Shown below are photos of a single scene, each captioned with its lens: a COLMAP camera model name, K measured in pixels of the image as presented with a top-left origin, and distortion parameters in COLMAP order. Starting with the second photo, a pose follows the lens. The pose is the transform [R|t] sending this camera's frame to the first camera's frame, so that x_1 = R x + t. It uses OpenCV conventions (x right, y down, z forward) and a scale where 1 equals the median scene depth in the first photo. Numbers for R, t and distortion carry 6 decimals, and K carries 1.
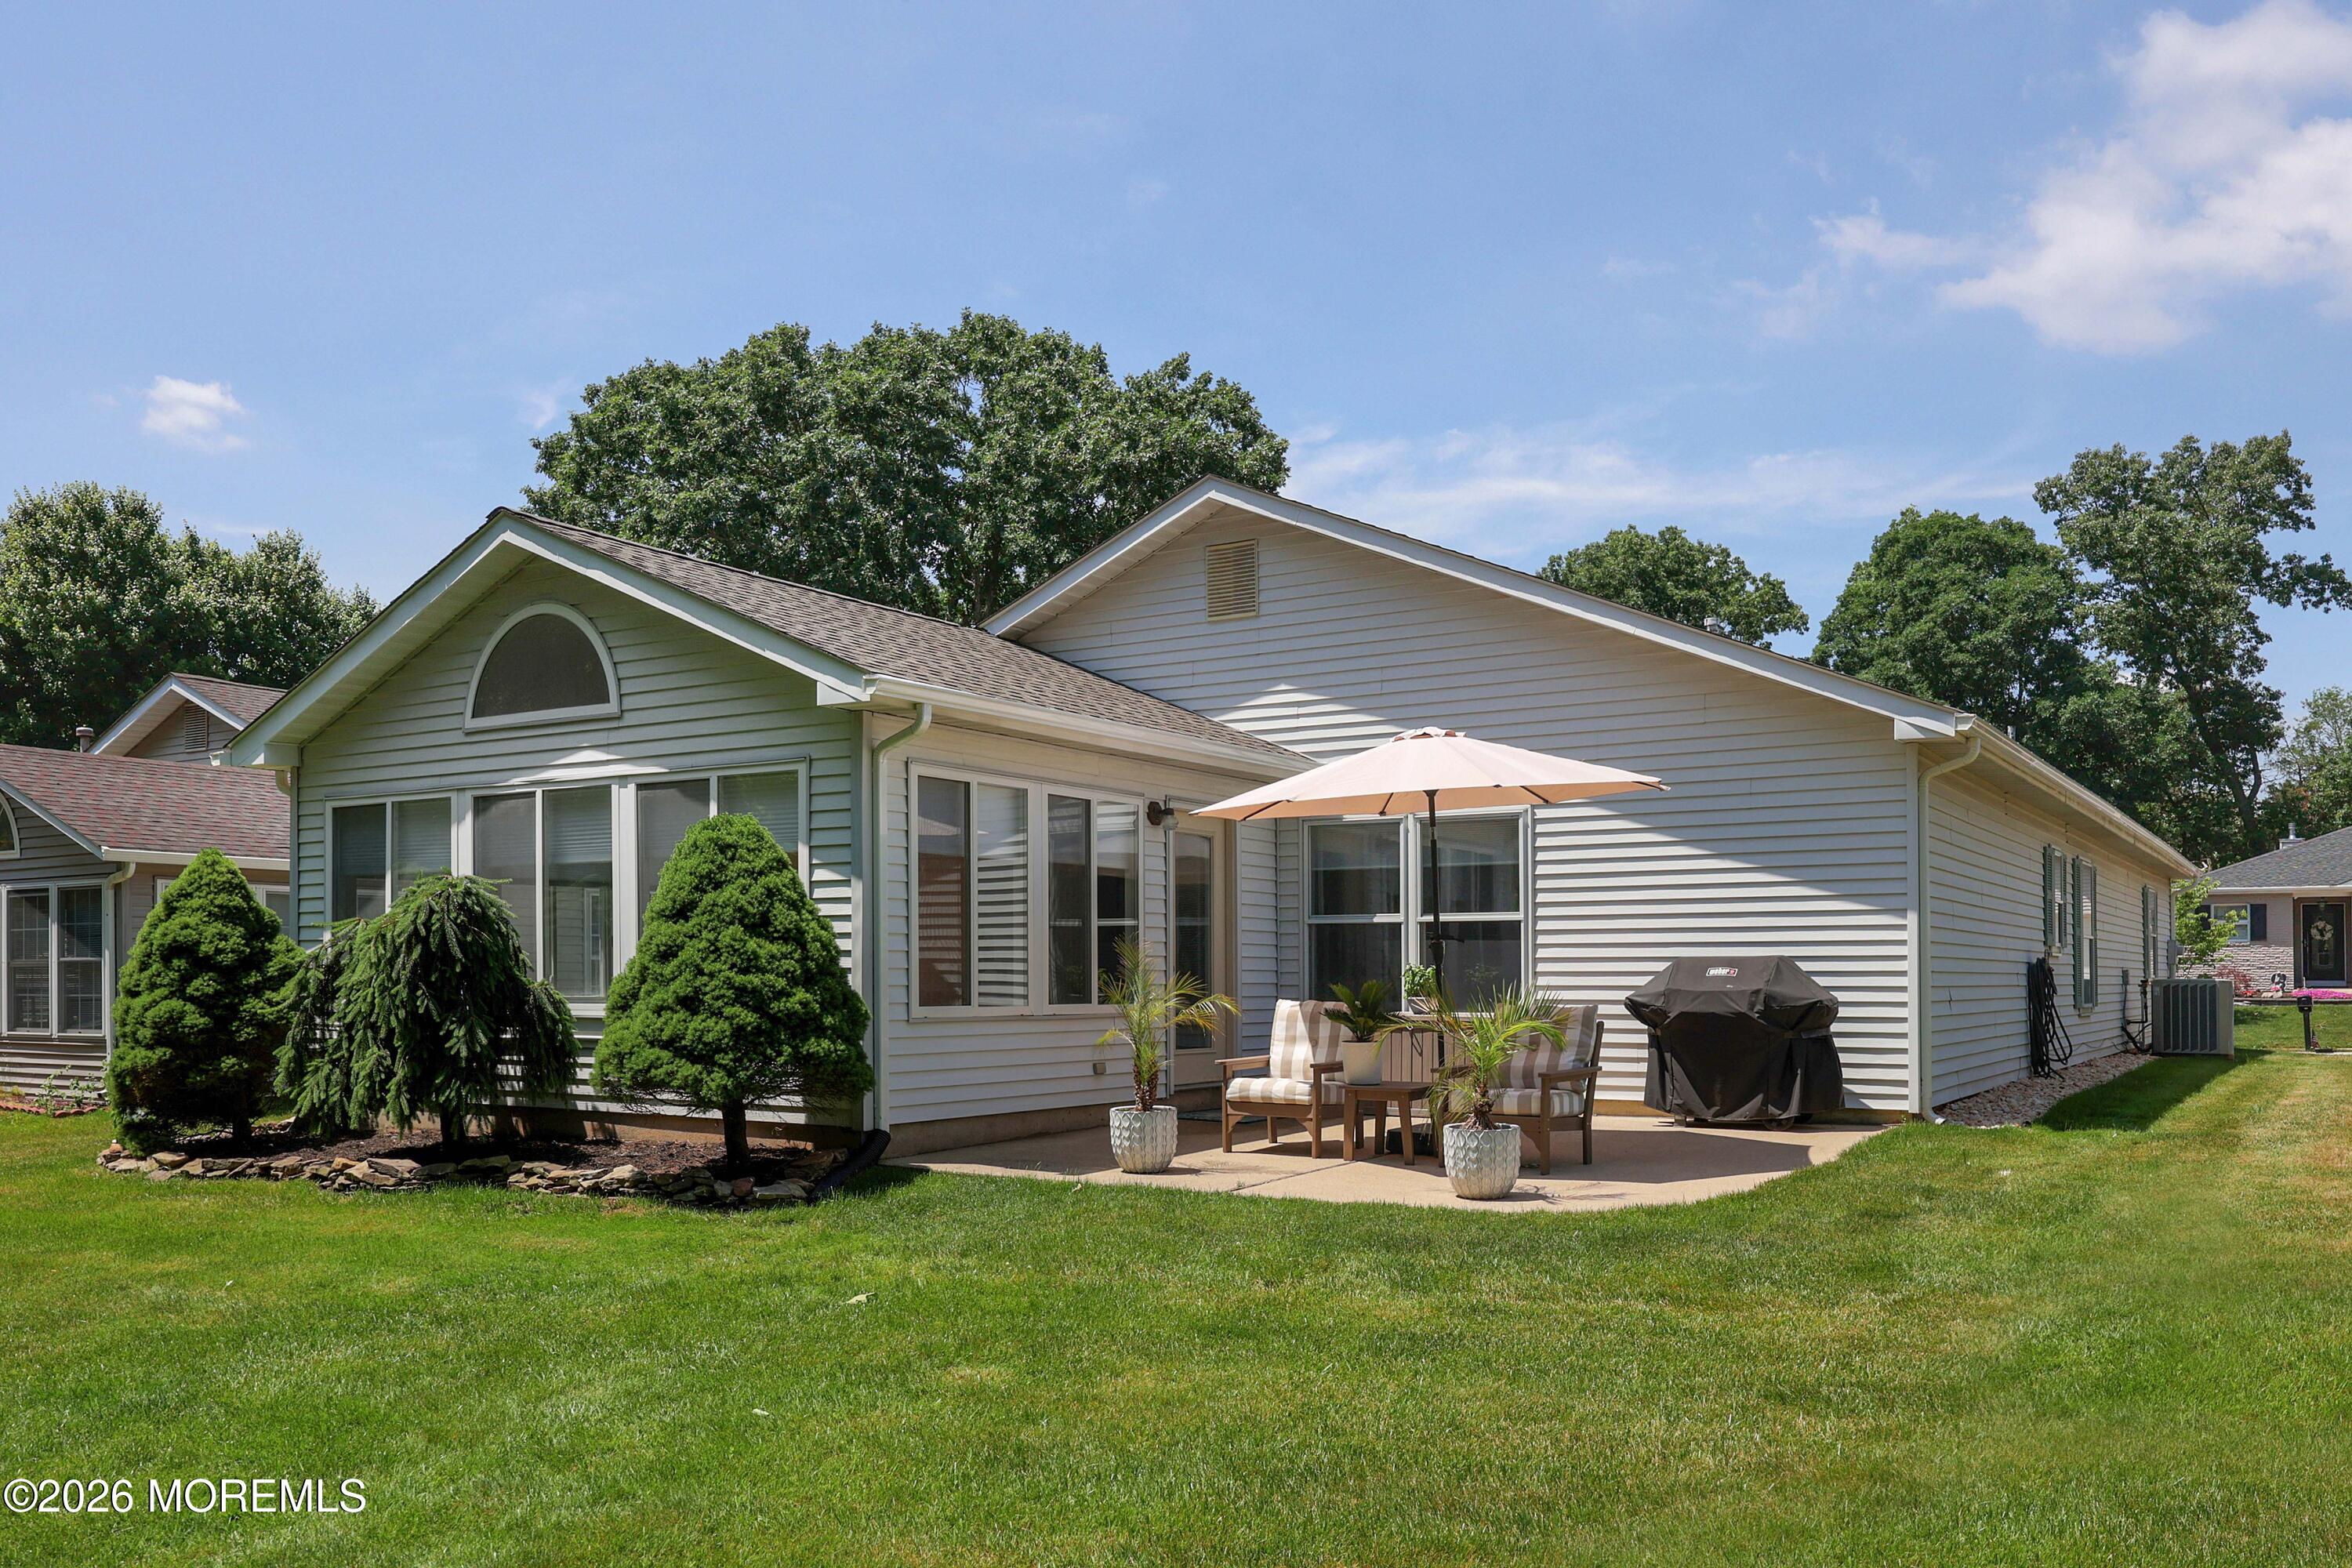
lens RADIAL K [[1882.1, 0, 1185.7], [0, 1882.1, 790.6], [0, 0, 1]] dist [0.014306, -0.009010]
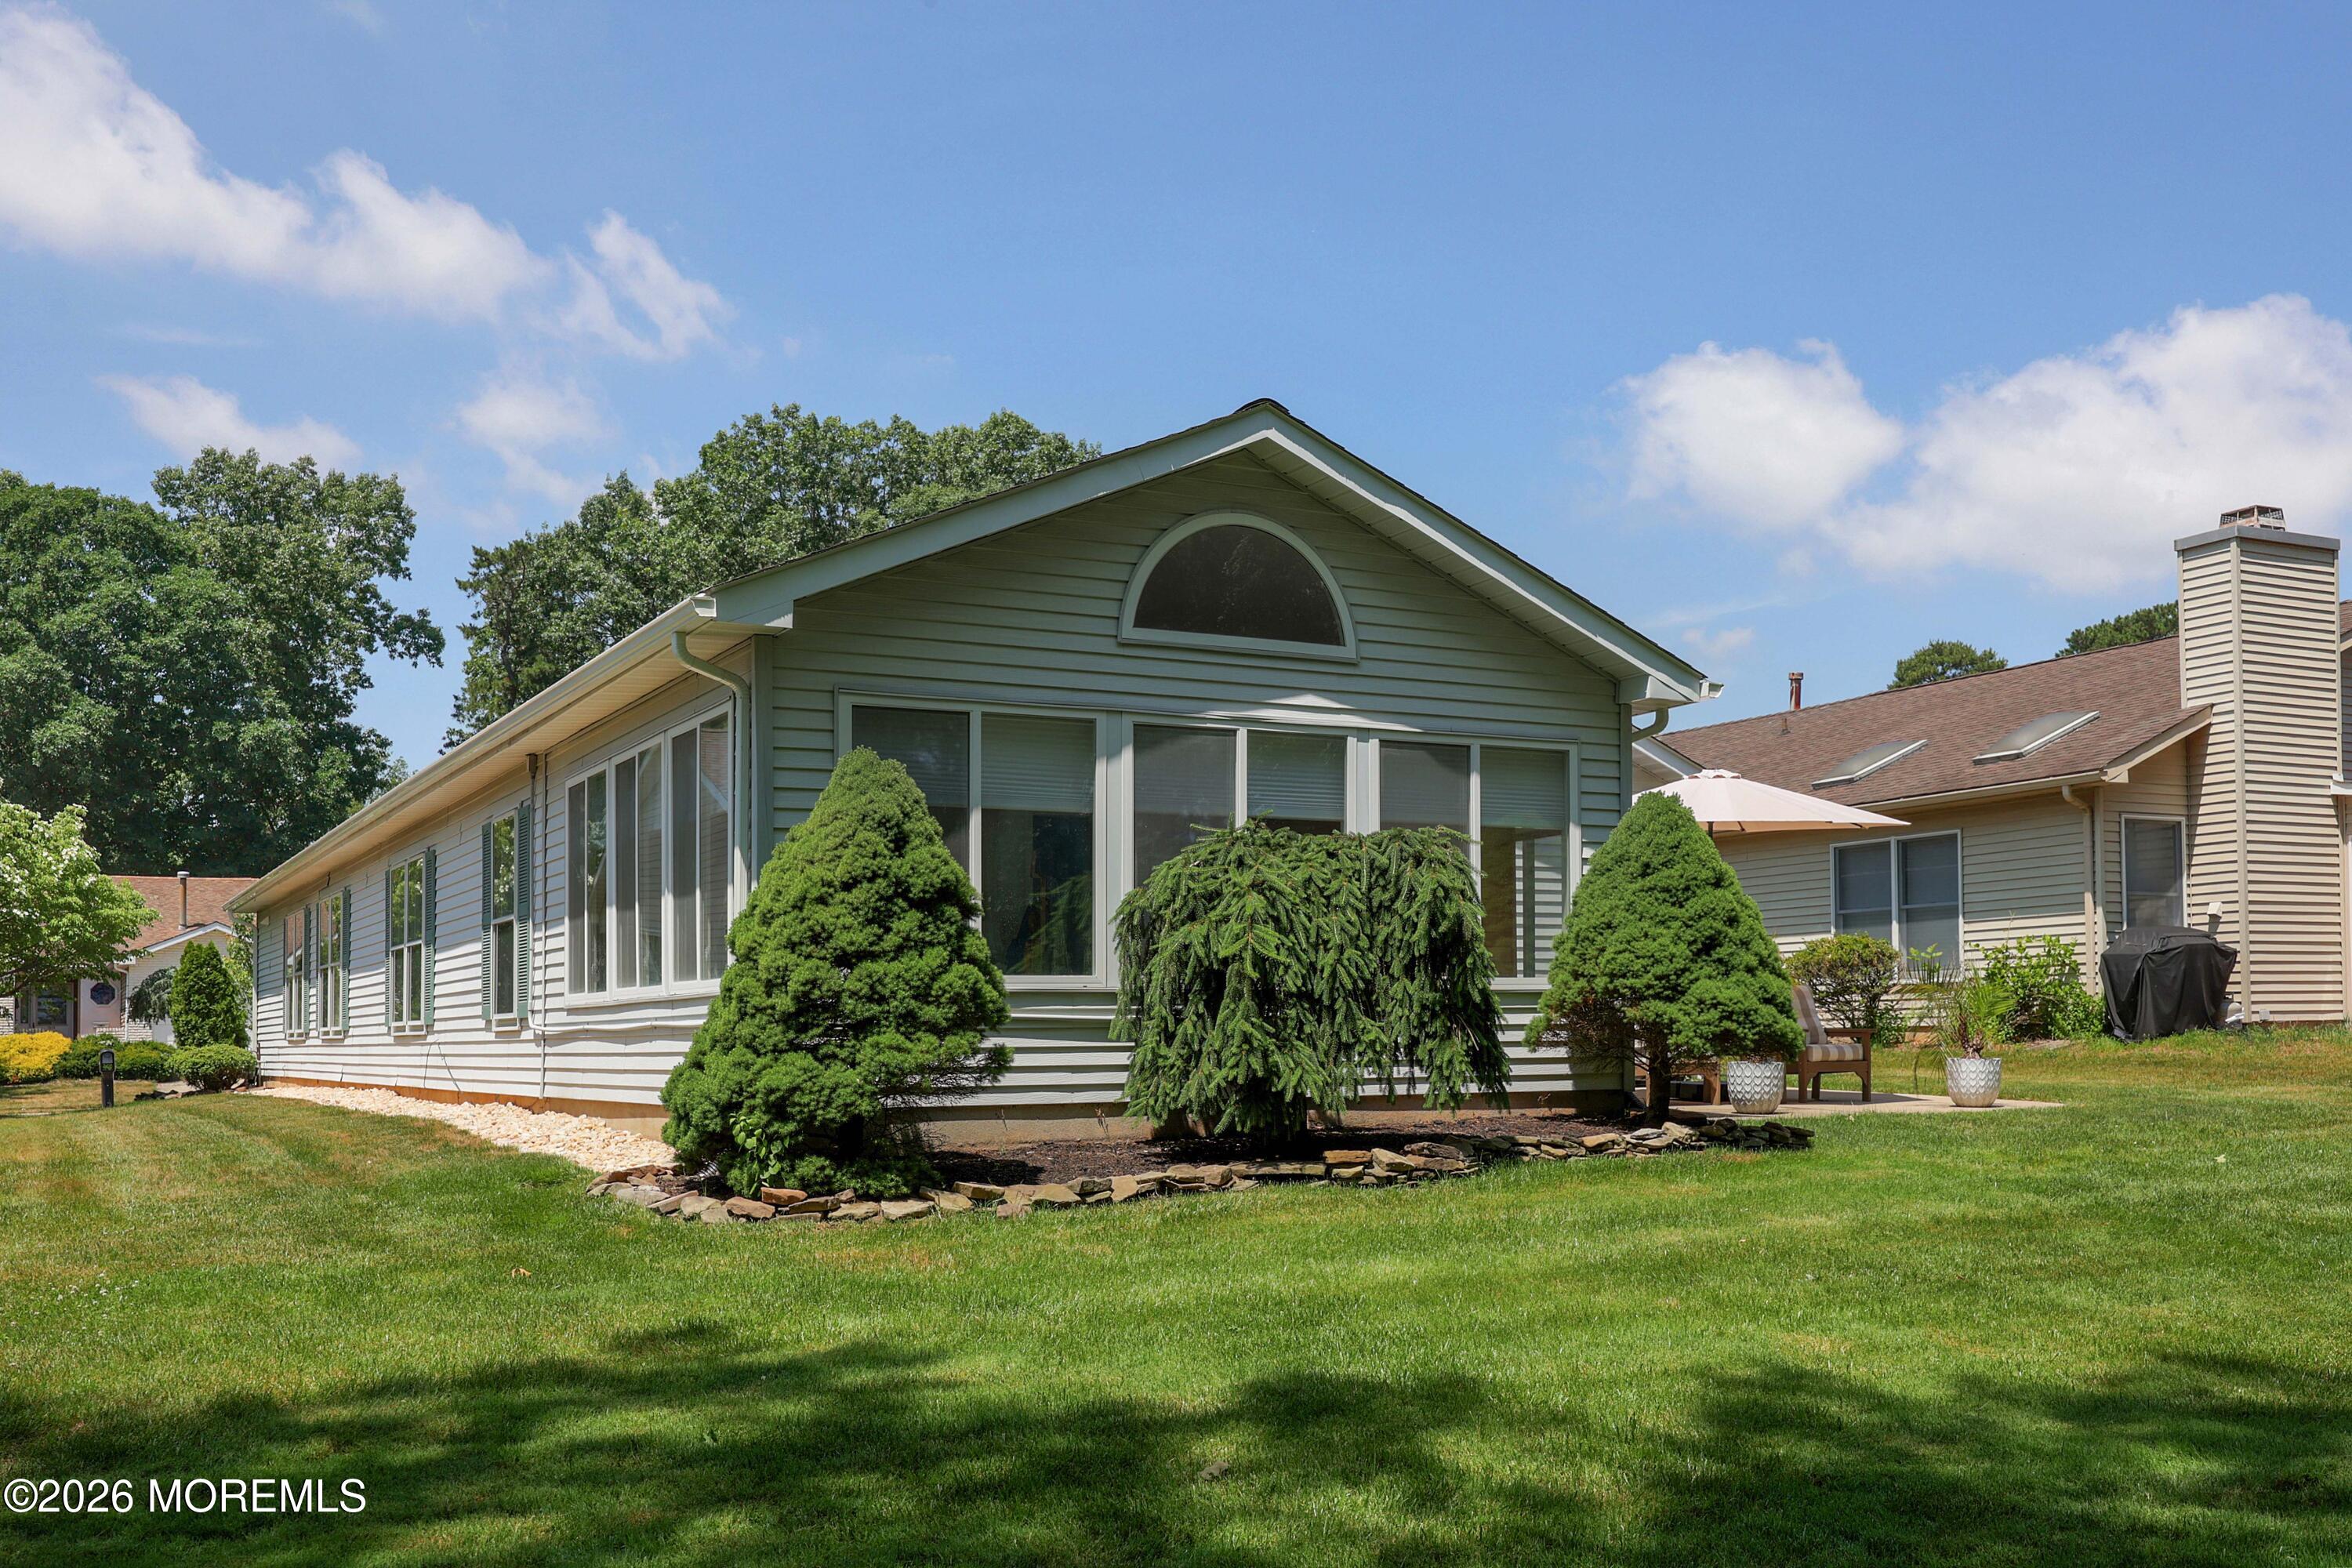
lens RADIAL K [[2177.6, 0, 1188.1], [0, 2177.6, 795.0], [0, 0, 1]] dist [0.019513, 0.000000]
pose [[0.475334, 0.089490, 0.875242, -1.219359], [-0.072881, 0.995399, -0.062195, 0.092999], [-0.876781, -0.034225, 0.479670, 0.544187]]
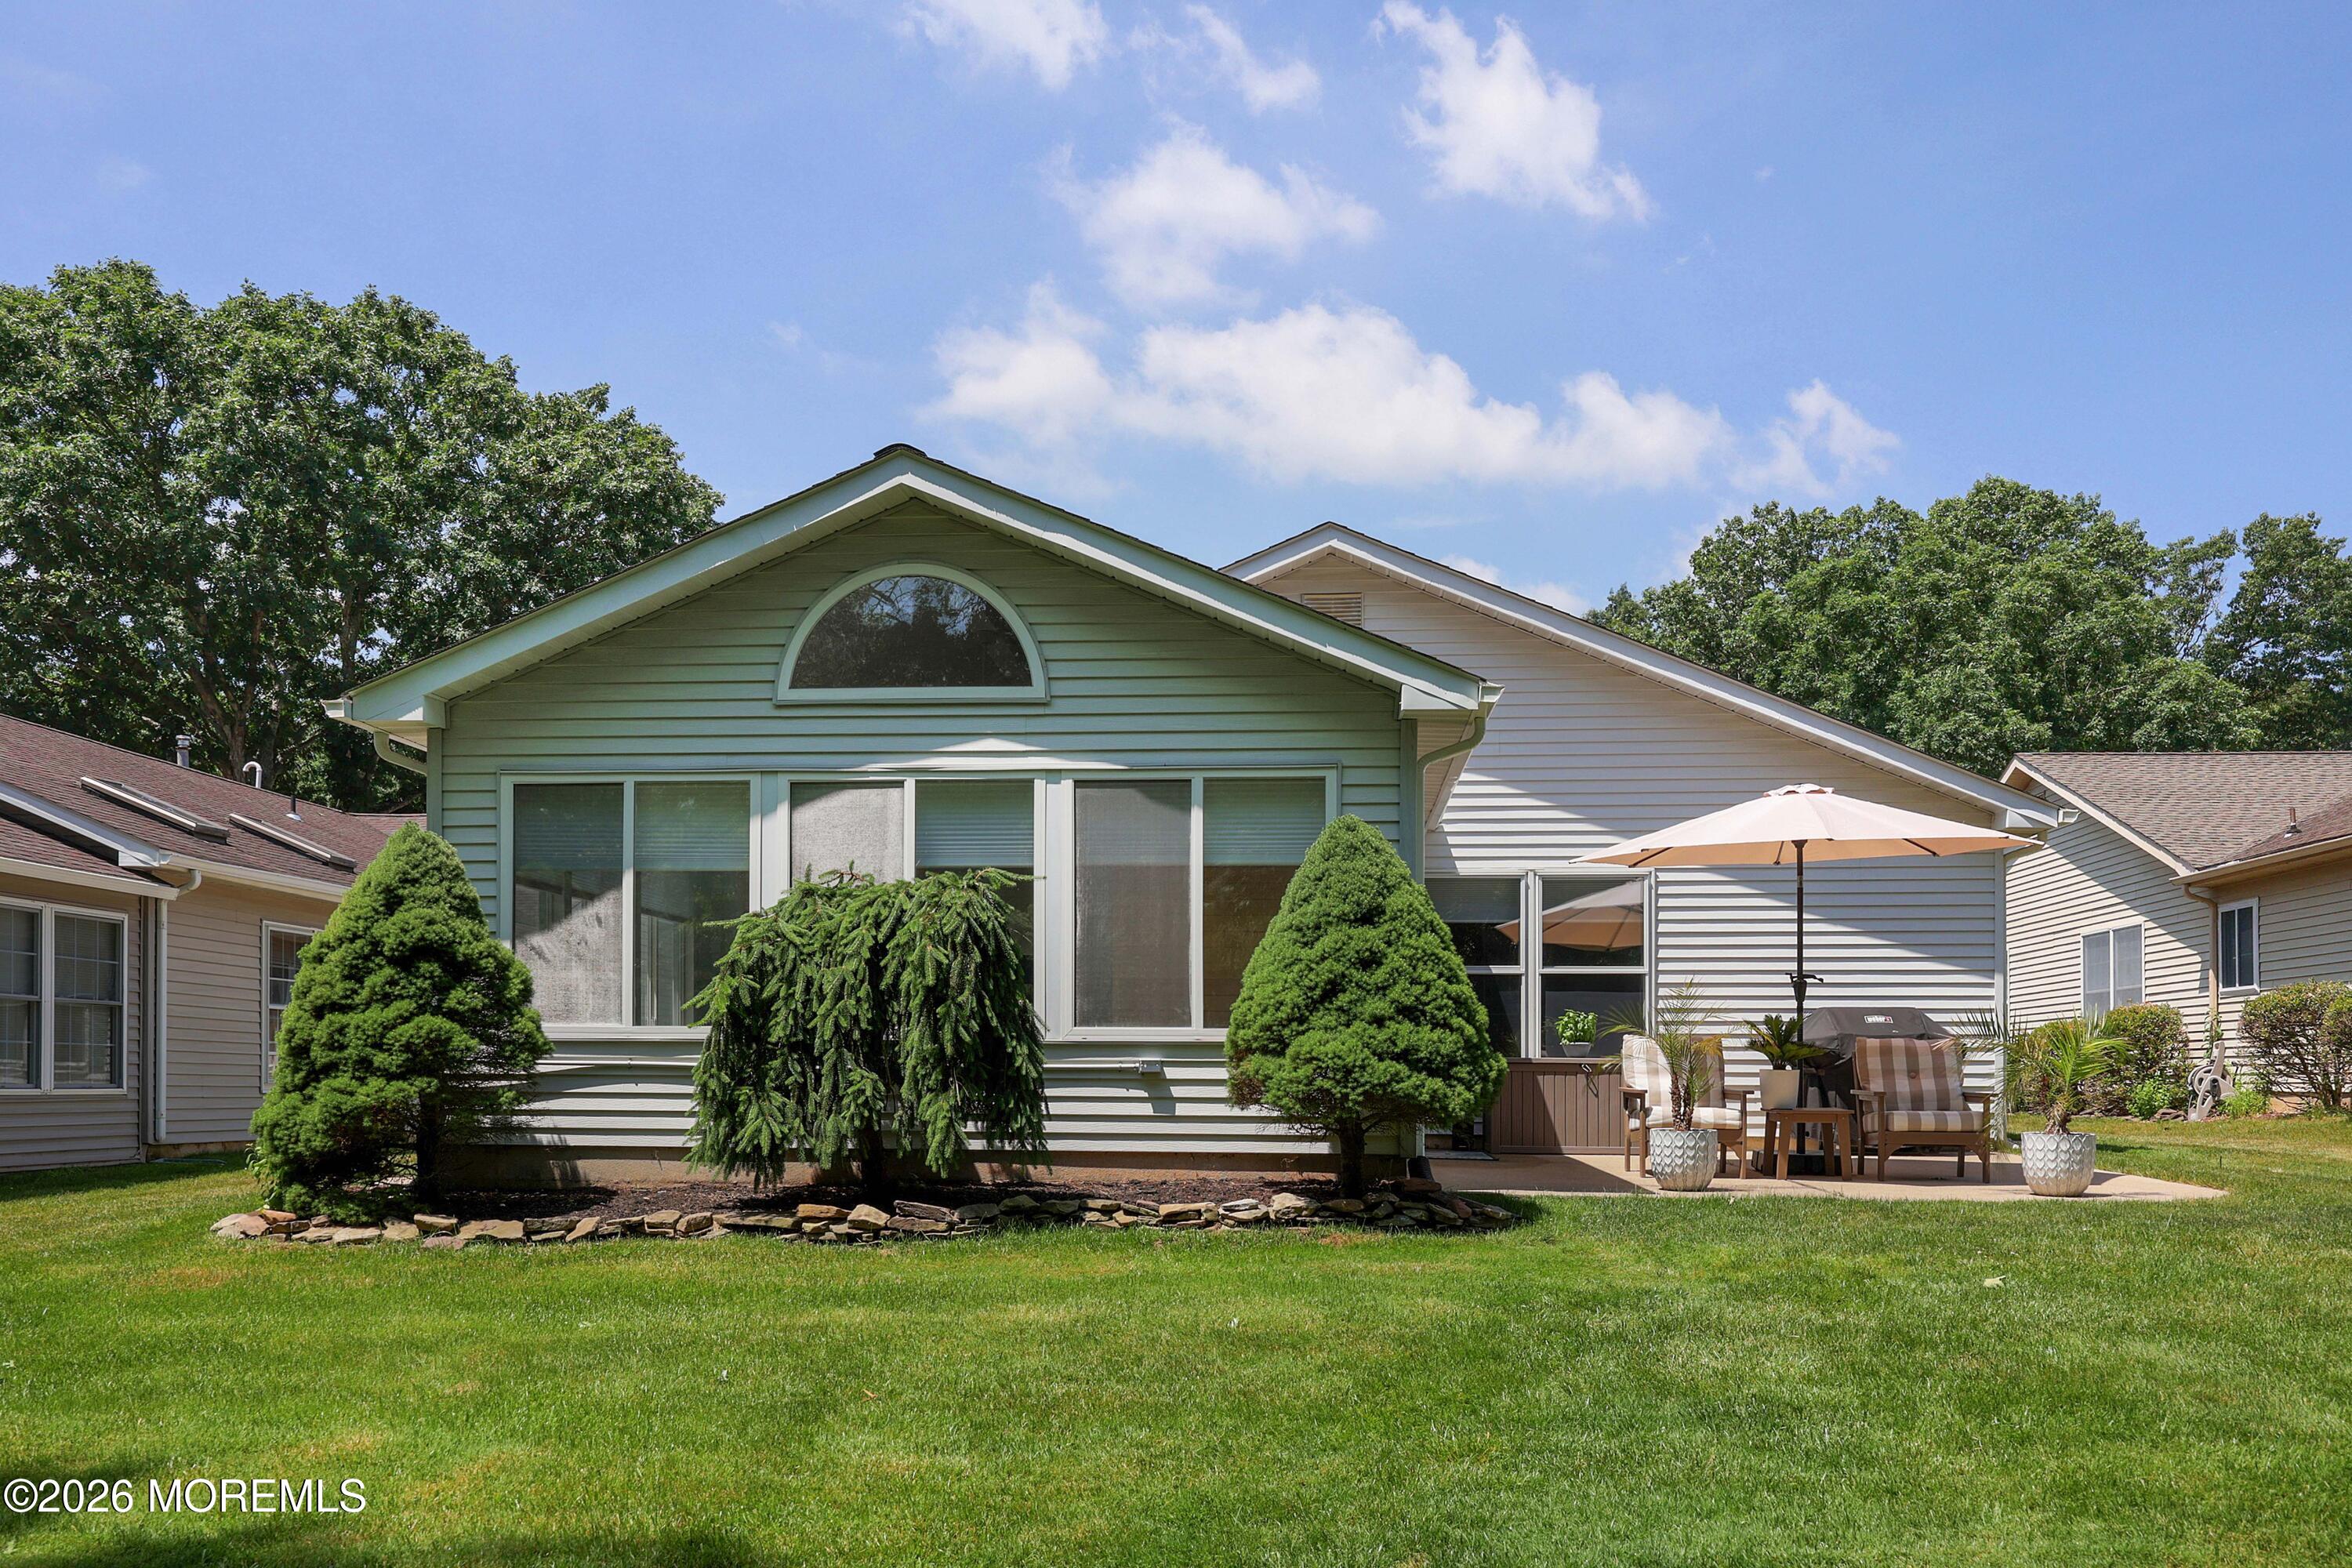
lens RADIAL K [[1882.1, 0, 1185.1], [0, 1882.1, 912.7], [0, 0, 1]] dist [0.014306, -0.009010]
pose [[0.882019, 0.046208, 0.468943, -0.631057], [-0.050386, 0.998723, -0.003640, 0.056899], [-0.468512, -0.020418, 0.883221, 0.183748]]
